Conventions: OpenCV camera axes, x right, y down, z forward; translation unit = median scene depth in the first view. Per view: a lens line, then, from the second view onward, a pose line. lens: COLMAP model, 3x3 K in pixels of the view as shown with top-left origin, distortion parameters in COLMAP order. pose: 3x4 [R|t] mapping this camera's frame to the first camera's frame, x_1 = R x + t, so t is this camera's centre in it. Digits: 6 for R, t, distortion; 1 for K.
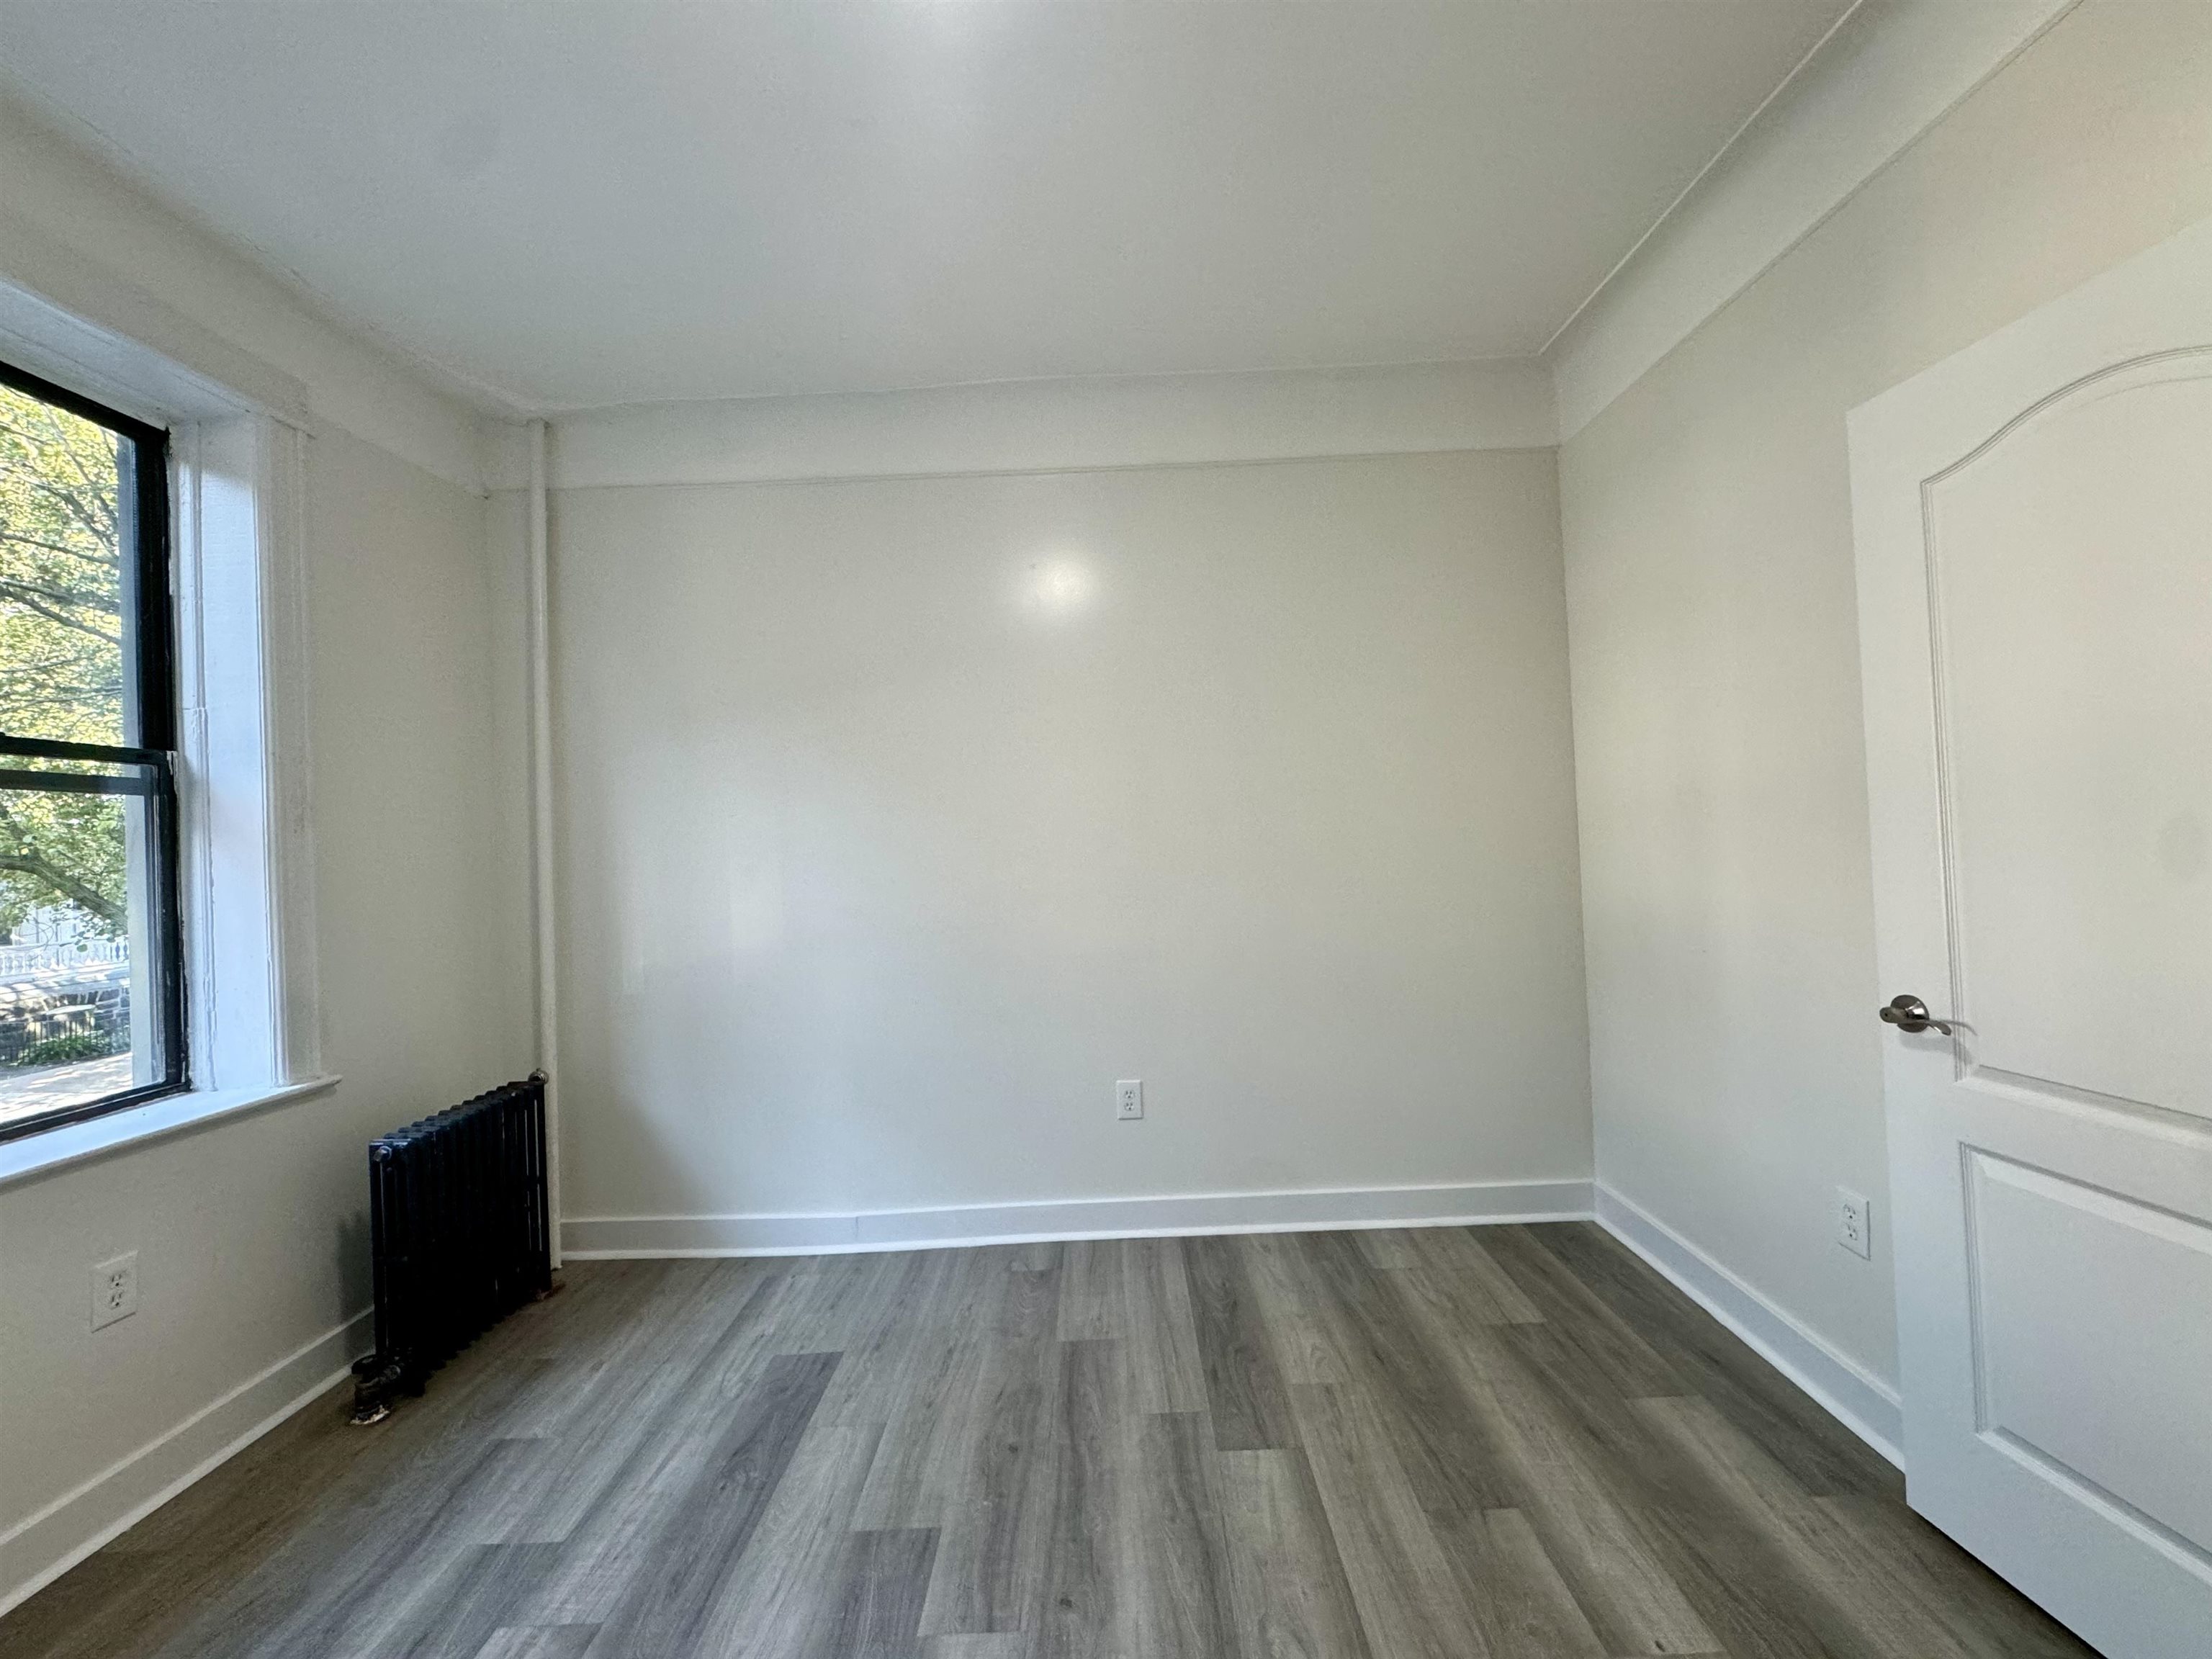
lens RADIAL K [[879.6, 0, 1106.3], [0, 879.6, 825.7], [0, 0, 1]] dist [-0.002570, 0.000014]
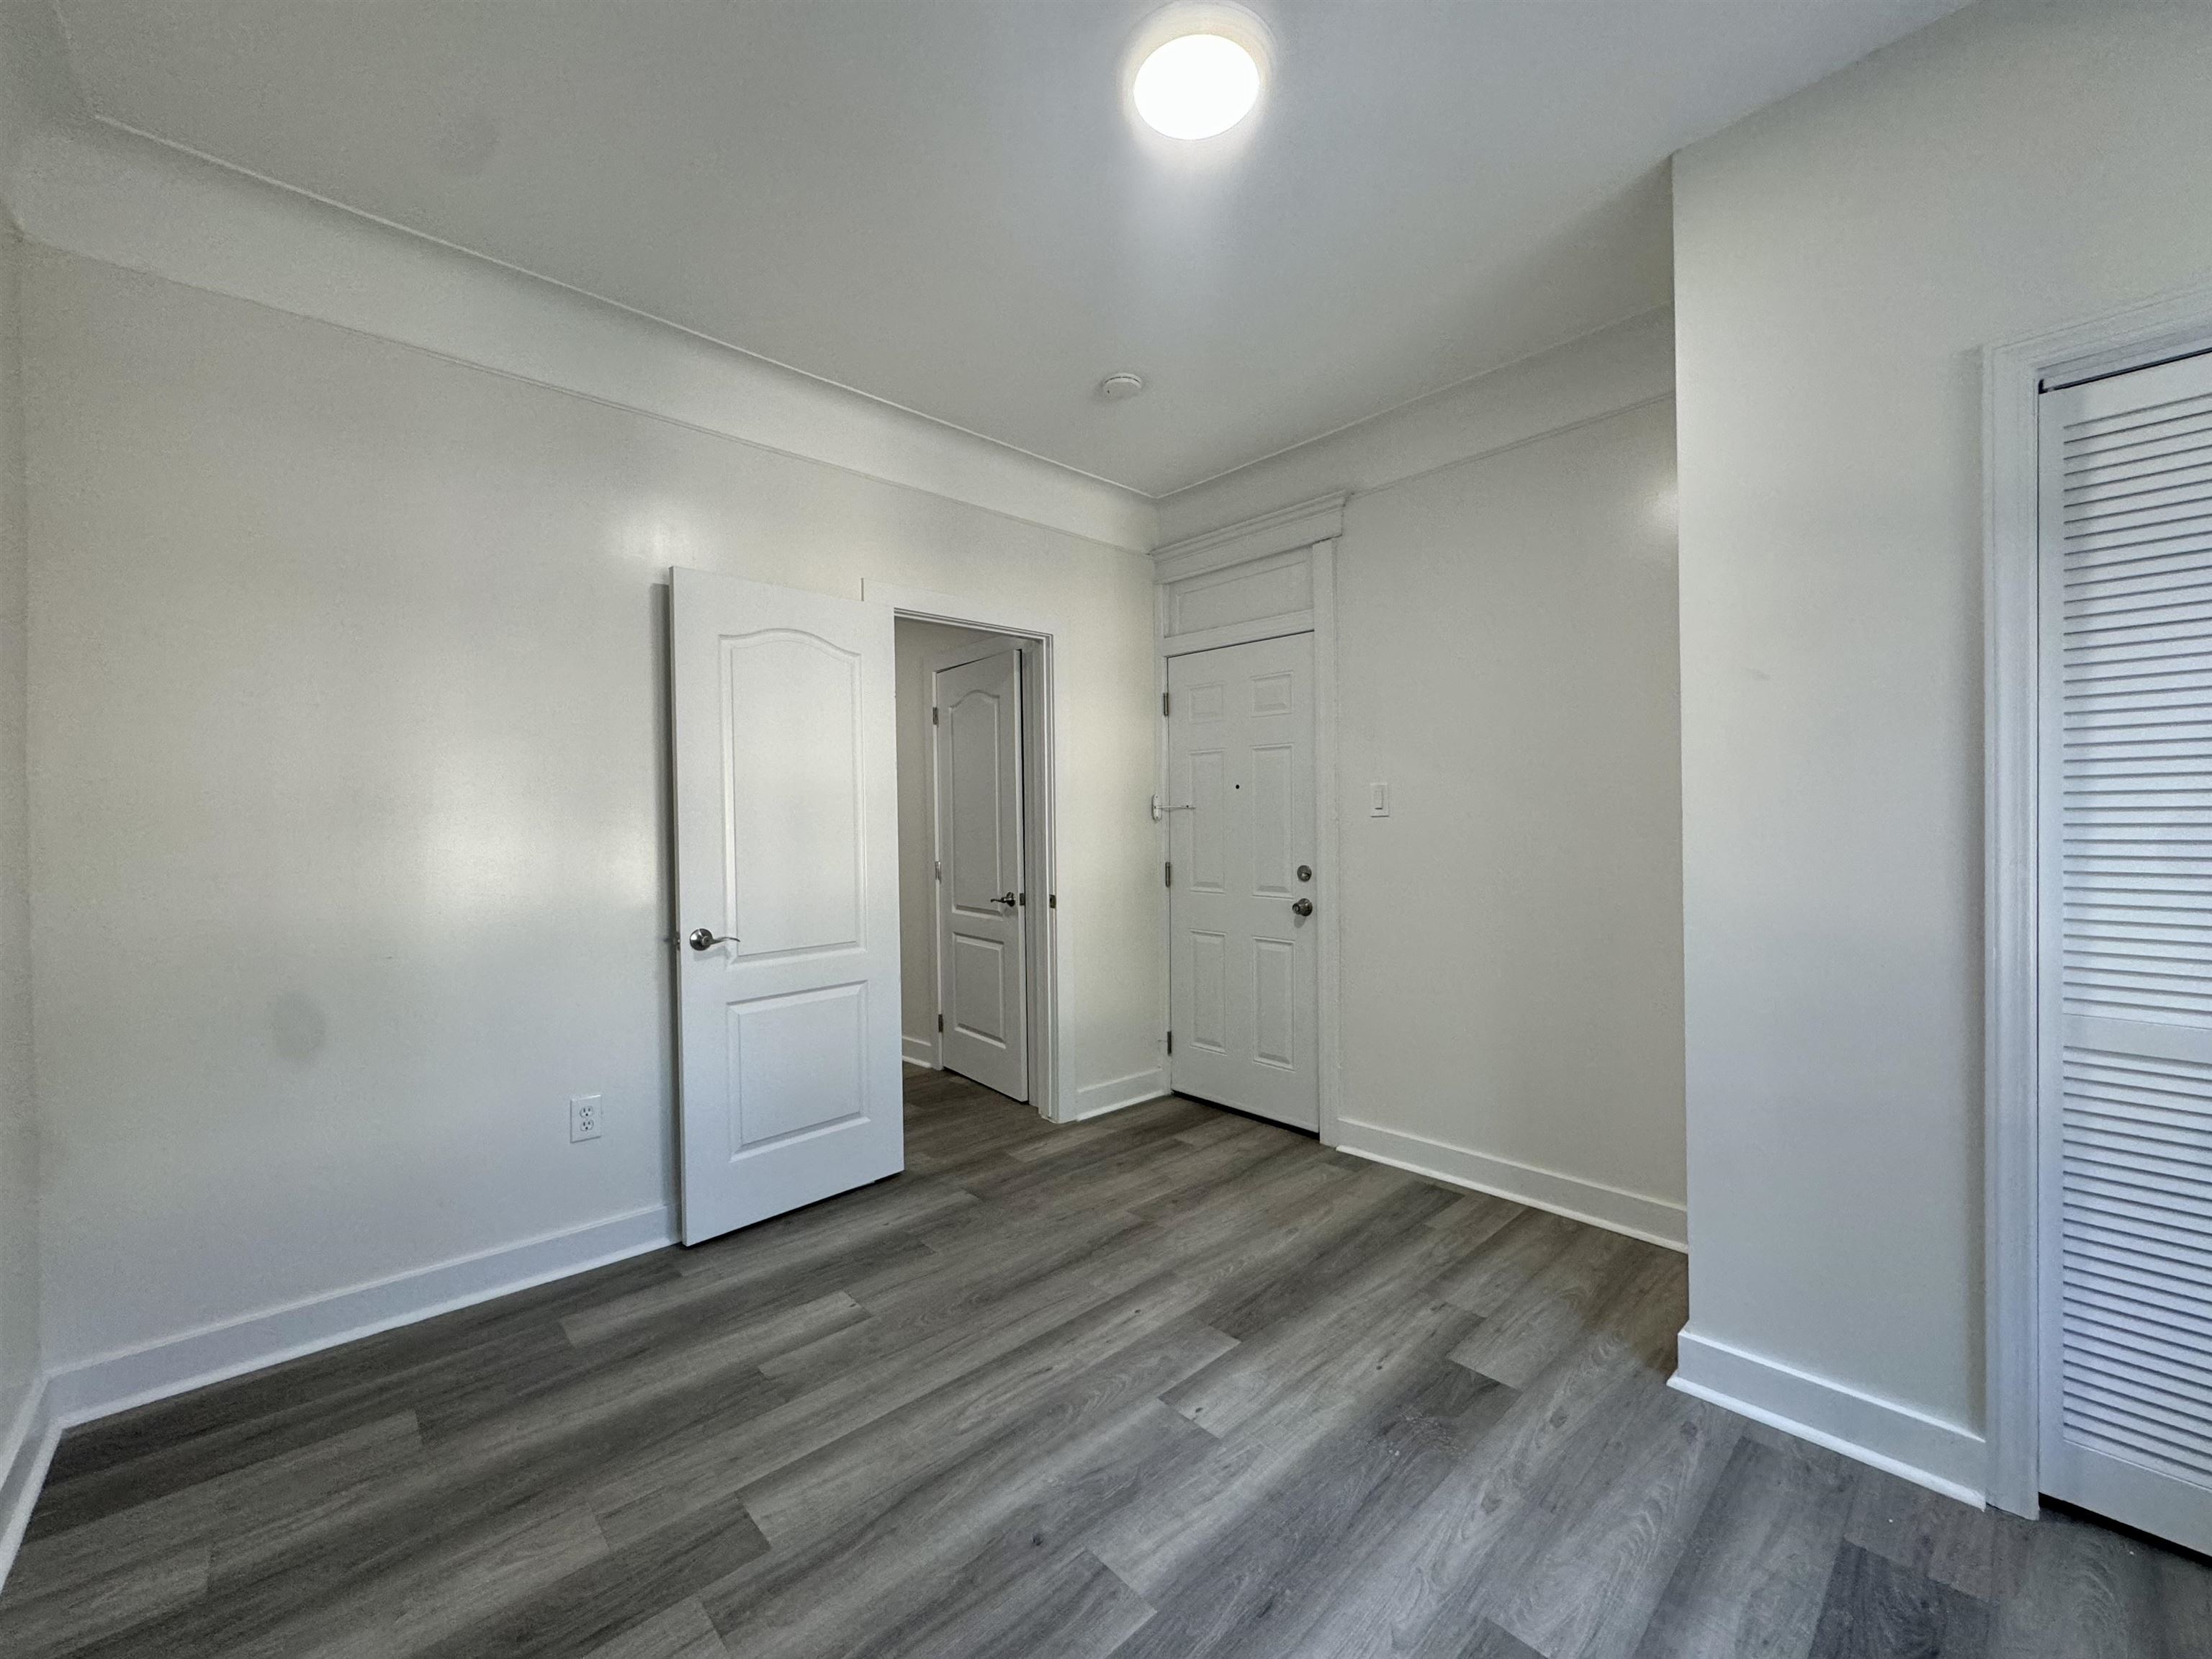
lens RADIAL K [[879.6, 0, 1104.6], [0, 879.6, 829.9], [0, 0, 1]] dist [-0.002570, 0.000014]
pose [[-0.677023, 0.039221, 0.734916, -0.630247], [0.026091, 0.999230, -0.029291, 0.053989], [-0.735500, -0.000656, -0.677525, 1.157628]]
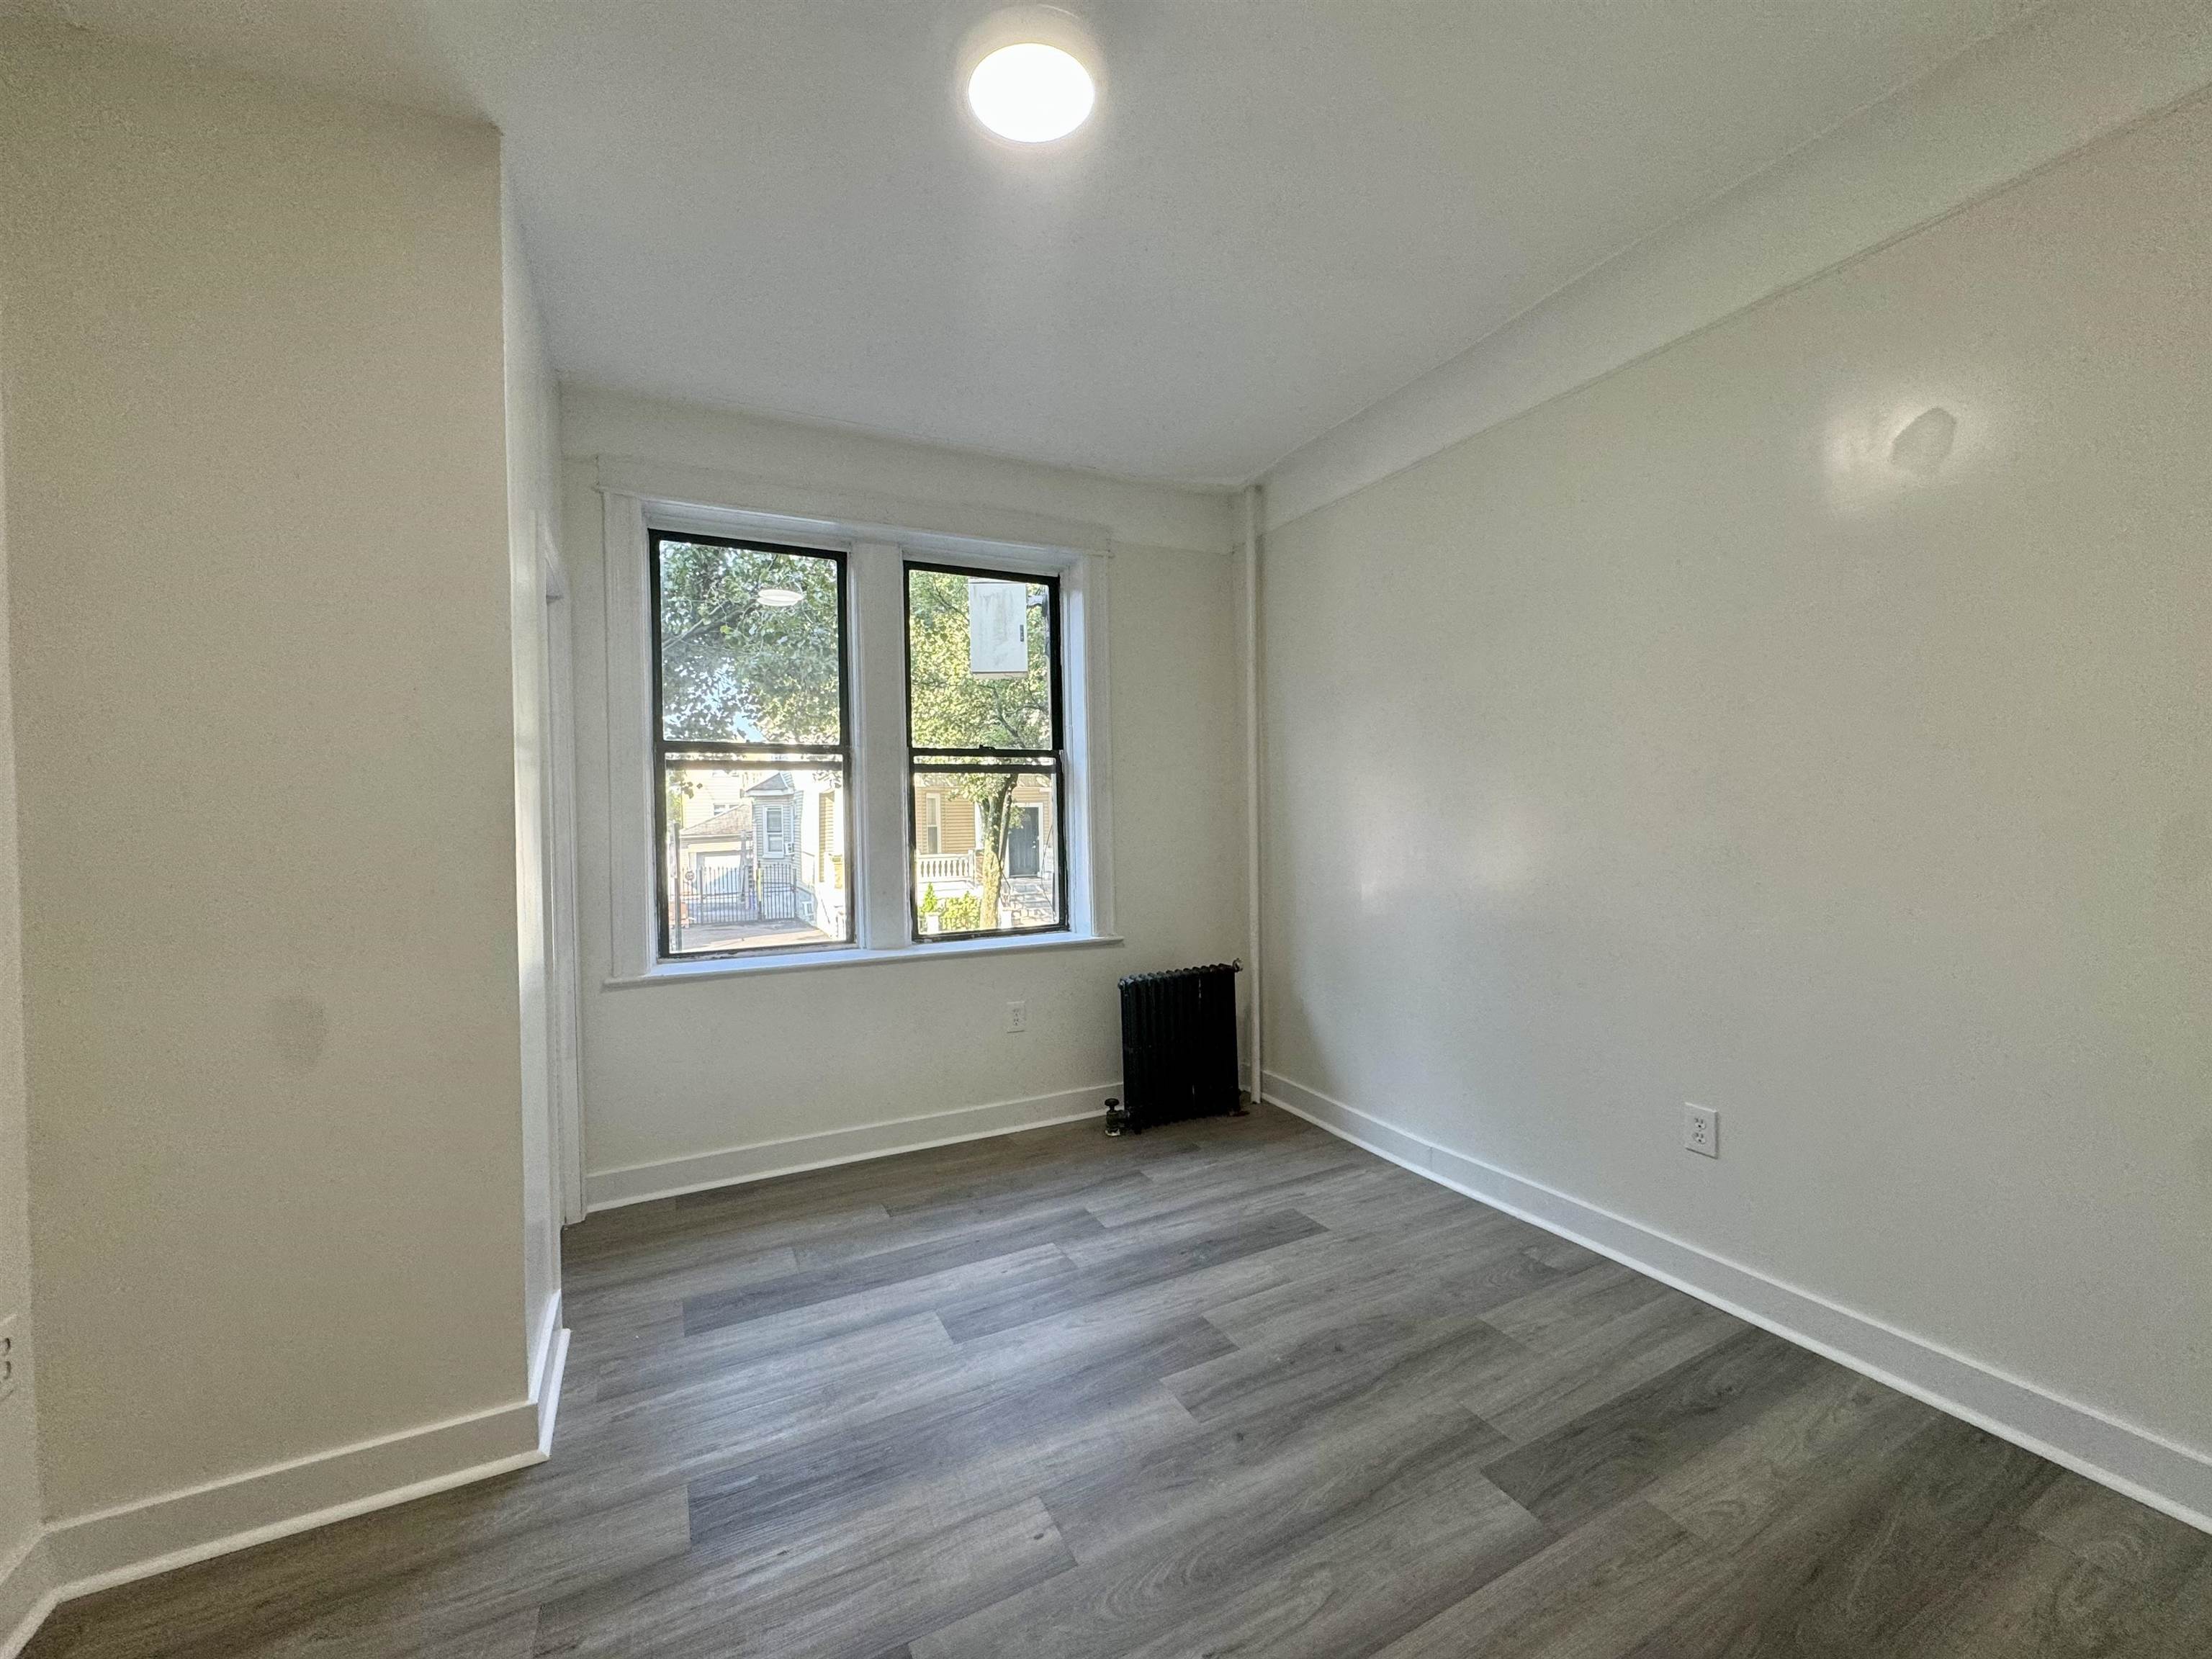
lens RADIAL K [[879.6, 0, 1107.1], [0, 879.6, 827.2], [0, 0, 1]] dist [-0.002570, 0.000014]
pose [[0.456687, 0.045679, -0.888454, 0.648500], [0.016430, 0.998078, 0.059760, -0.030252], [0.889476, -0.041889, 0.455058, 0.218379]]
